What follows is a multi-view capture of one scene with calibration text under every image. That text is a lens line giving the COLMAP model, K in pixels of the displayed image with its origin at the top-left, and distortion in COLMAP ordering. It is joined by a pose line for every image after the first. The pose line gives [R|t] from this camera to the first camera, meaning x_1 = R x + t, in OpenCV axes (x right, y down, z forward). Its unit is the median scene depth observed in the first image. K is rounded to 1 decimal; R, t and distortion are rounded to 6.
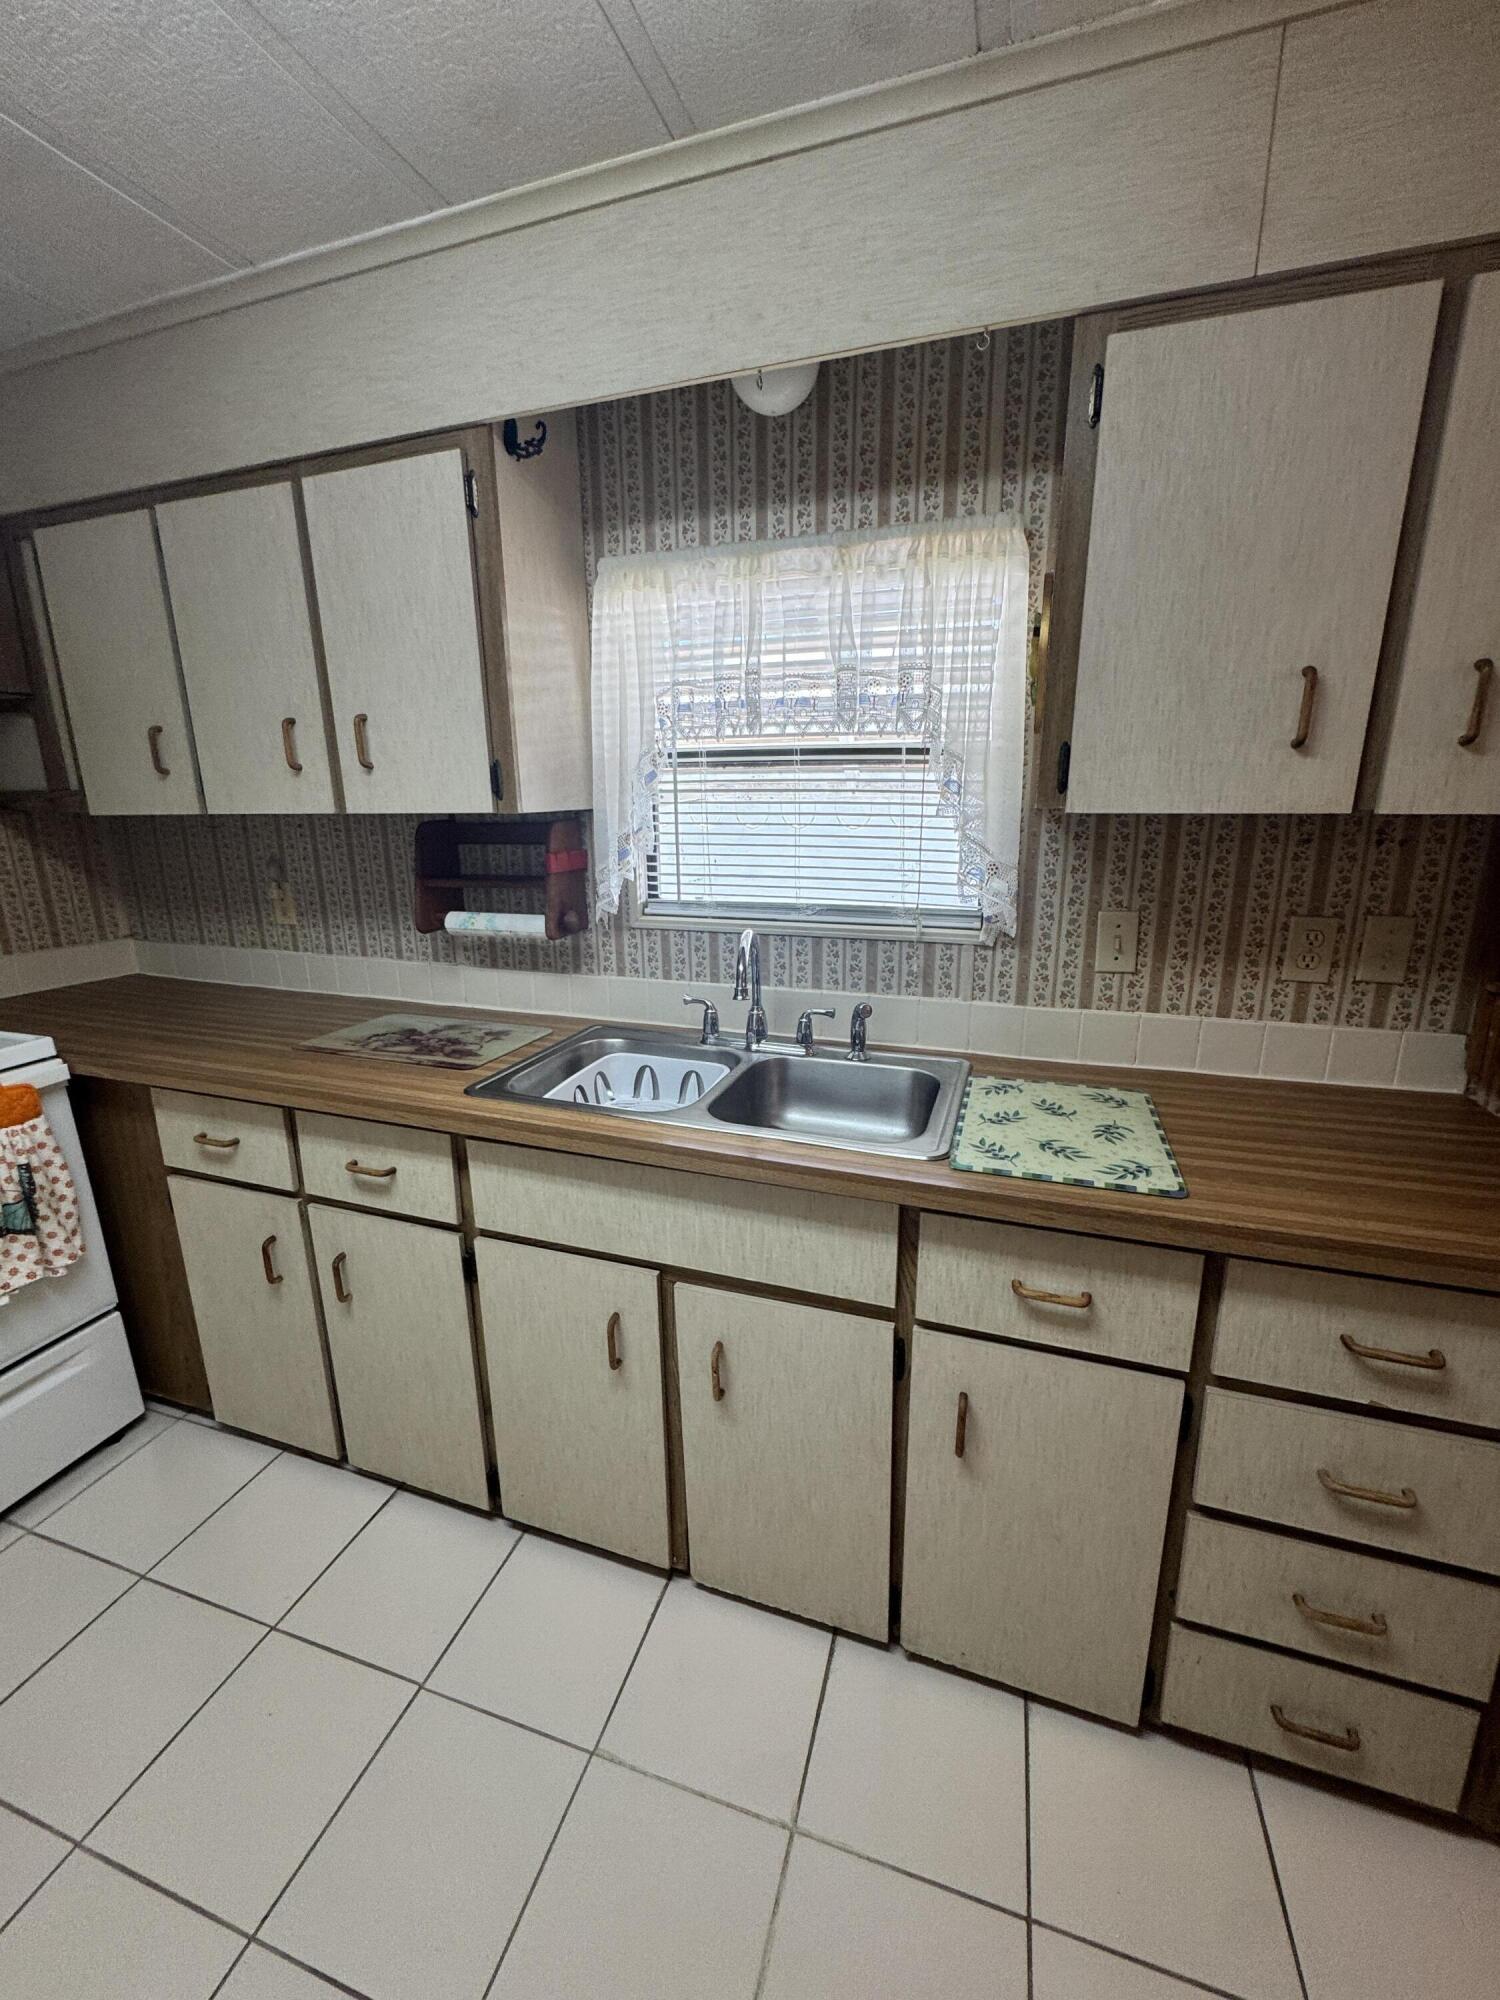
lens RADIAL K [[800.0, 0, 749.7], [0, 800.0, 1000.0], [0, 0, 1]] dist [-0.005756, 0.000268]
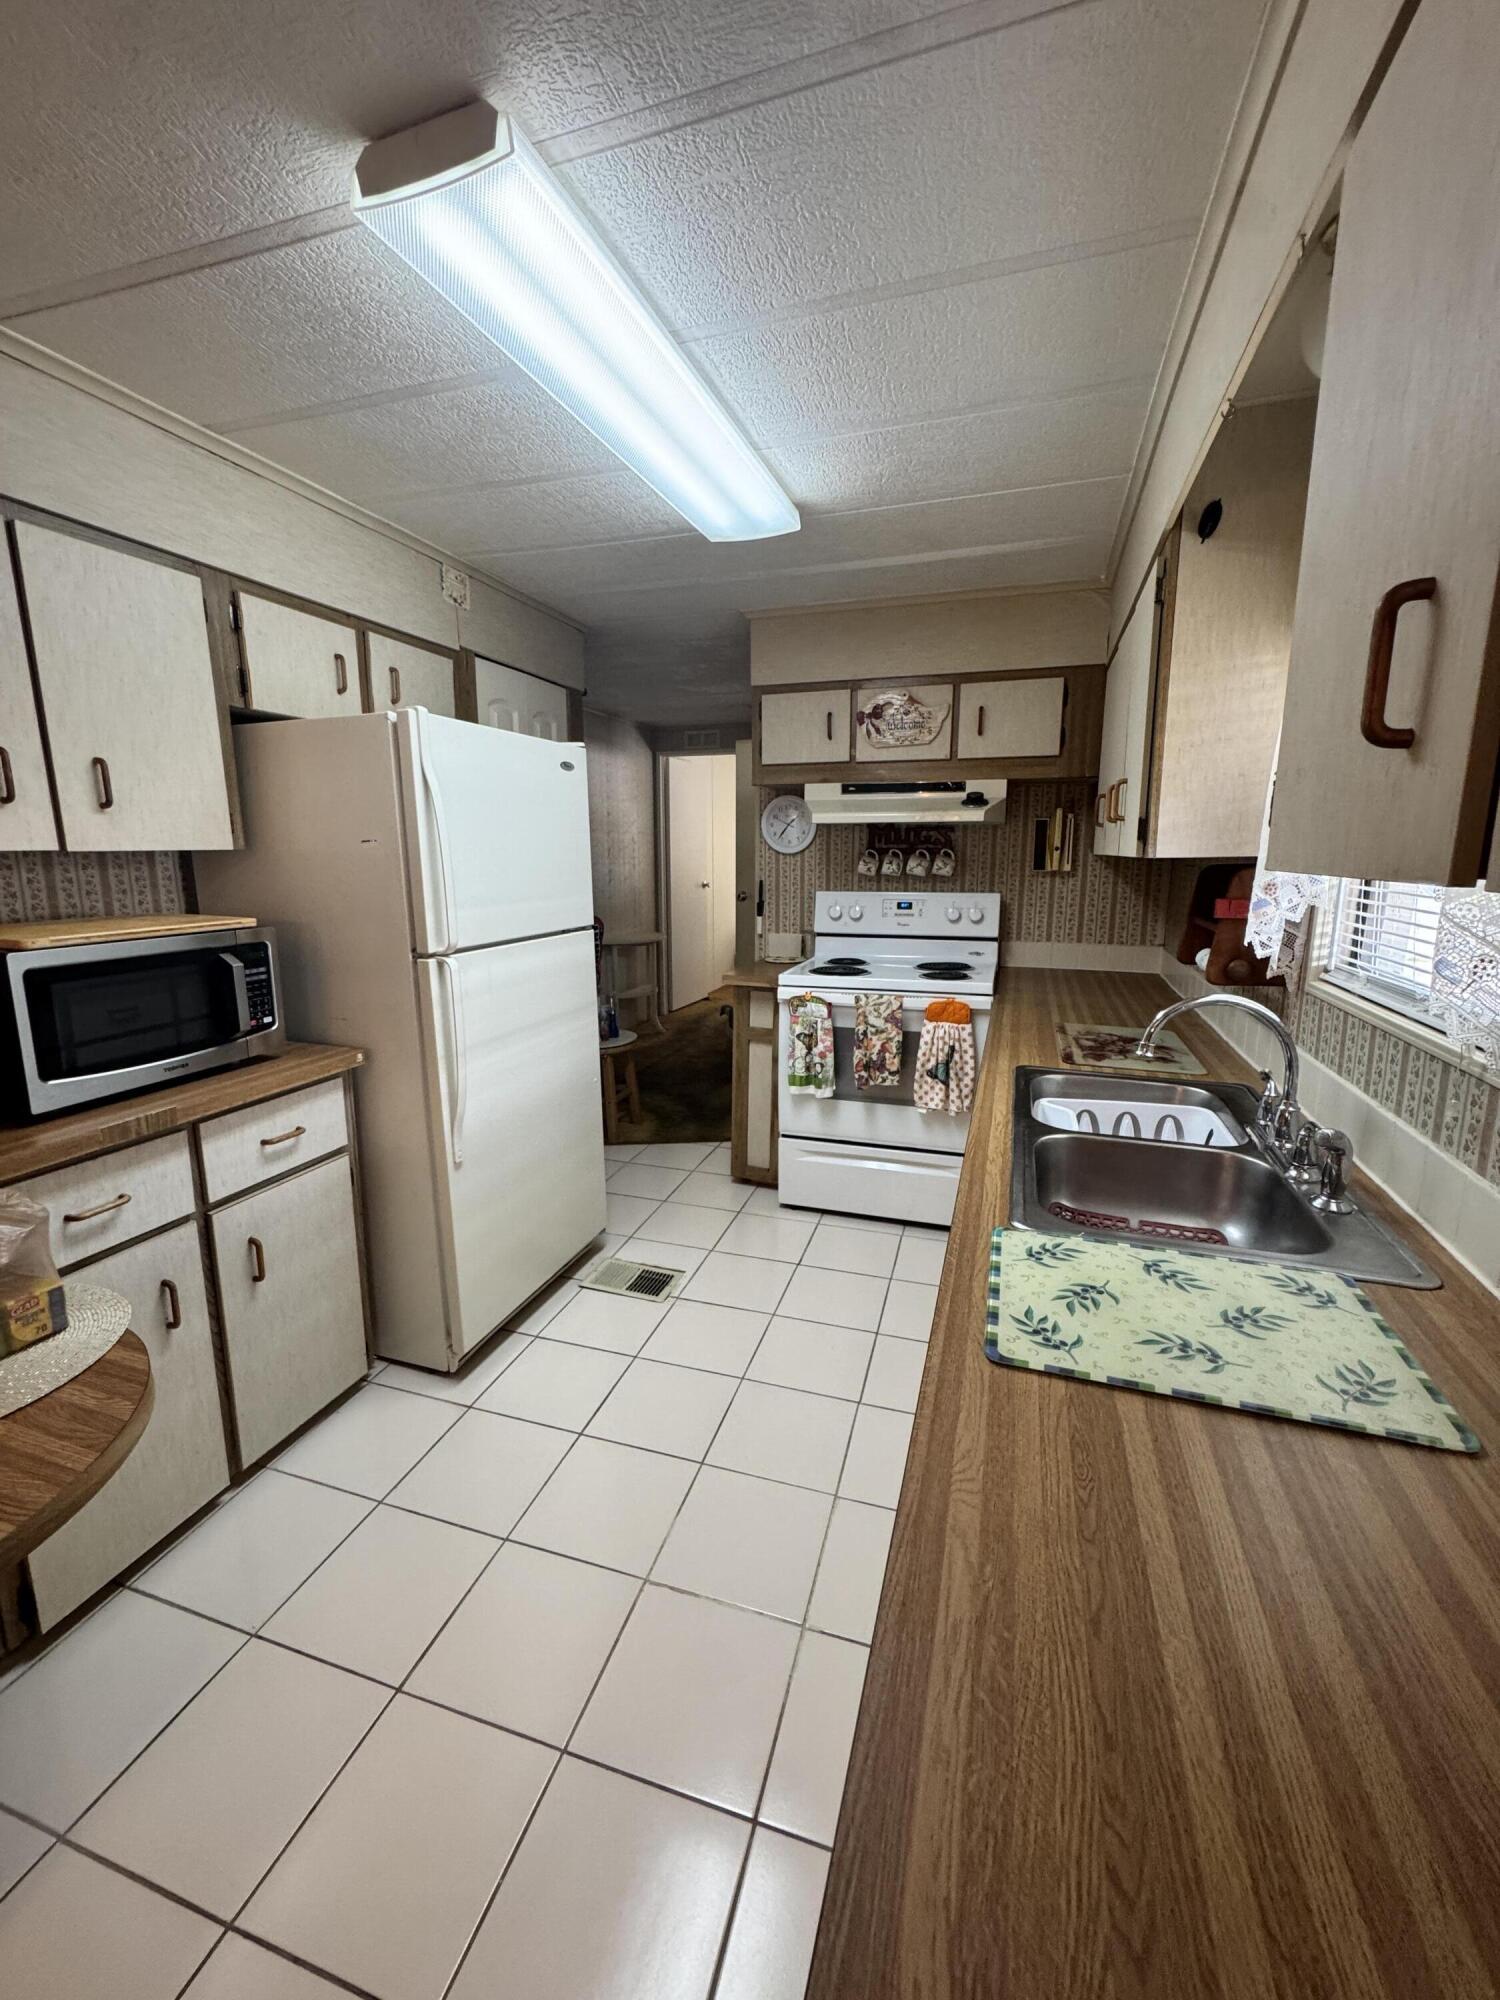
lens RADIAL K [[800.0, 0, 748.8], [0, 800.0, 1002.0], [0, 0, 1]] dist [-0.005756, 0.000268]
pose [[0.008038, 0.195437, -0.980683, 0.864037], [-0.242702, 0.951772, 0.187686, -0.119373], [0.970068, 0.236505, 0.055083, 0.455139]]
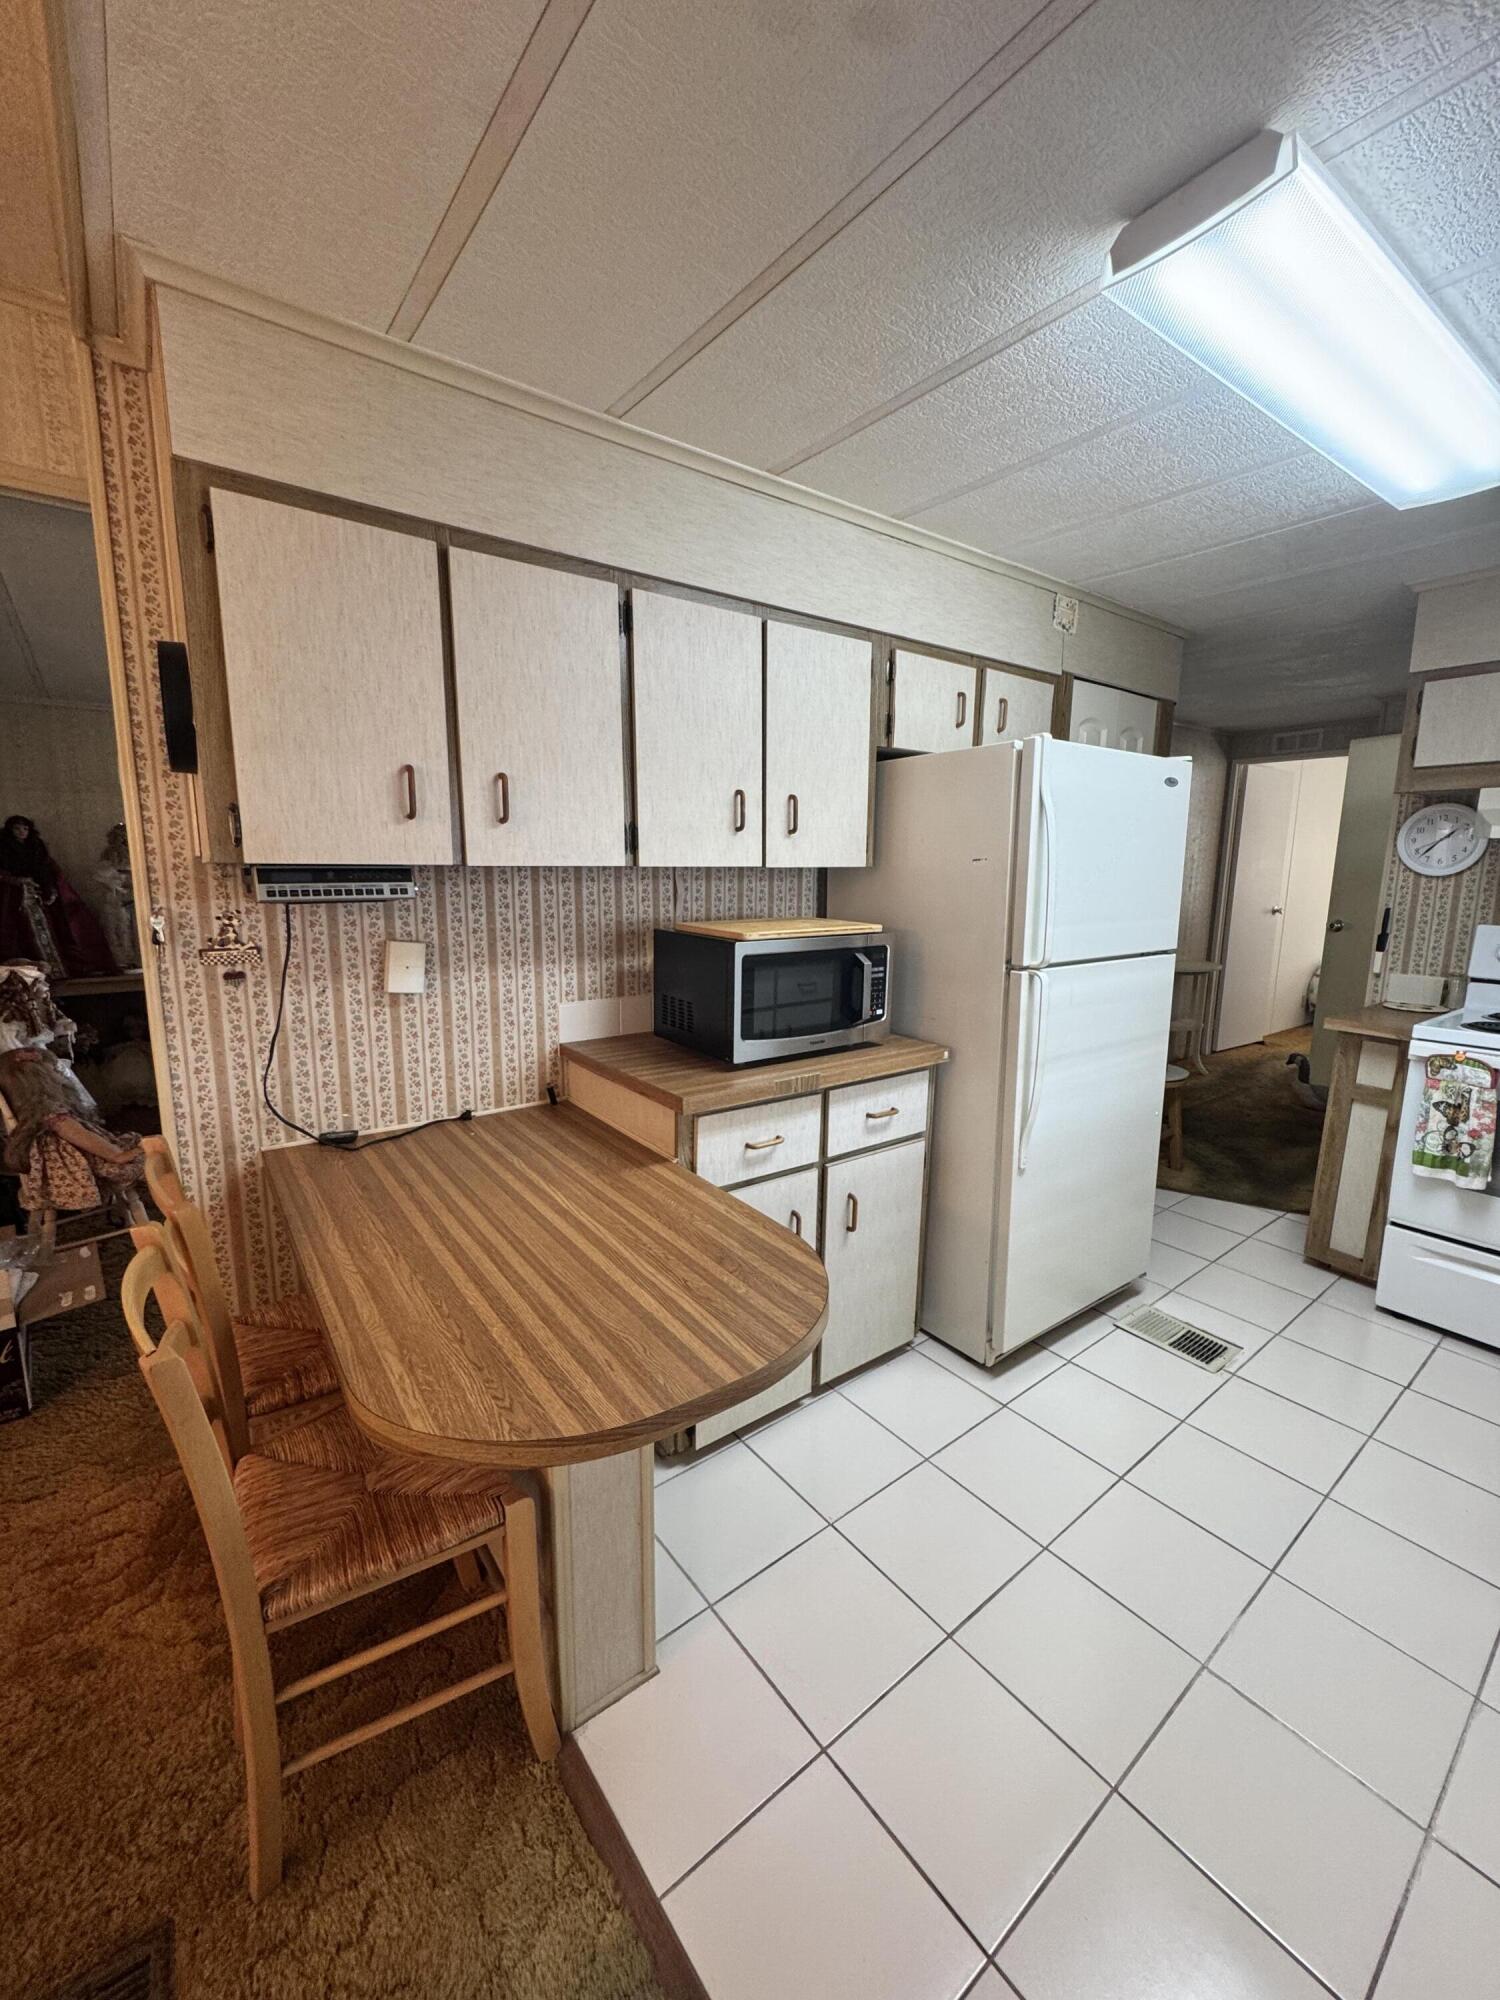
lens RADIAL K [[800.0, 0, 746.0], [0, 800.0, 1000.9], [0, 0, 1]] dist [-0.005756, 0.000268]
pose [[-0.568004, 0.142243, -0.810641, 0.957566], [-0.201615, 0.930894, 0.304612, -0.091225], [0.797949, 0.336458, -0.500073, 0.331729]]
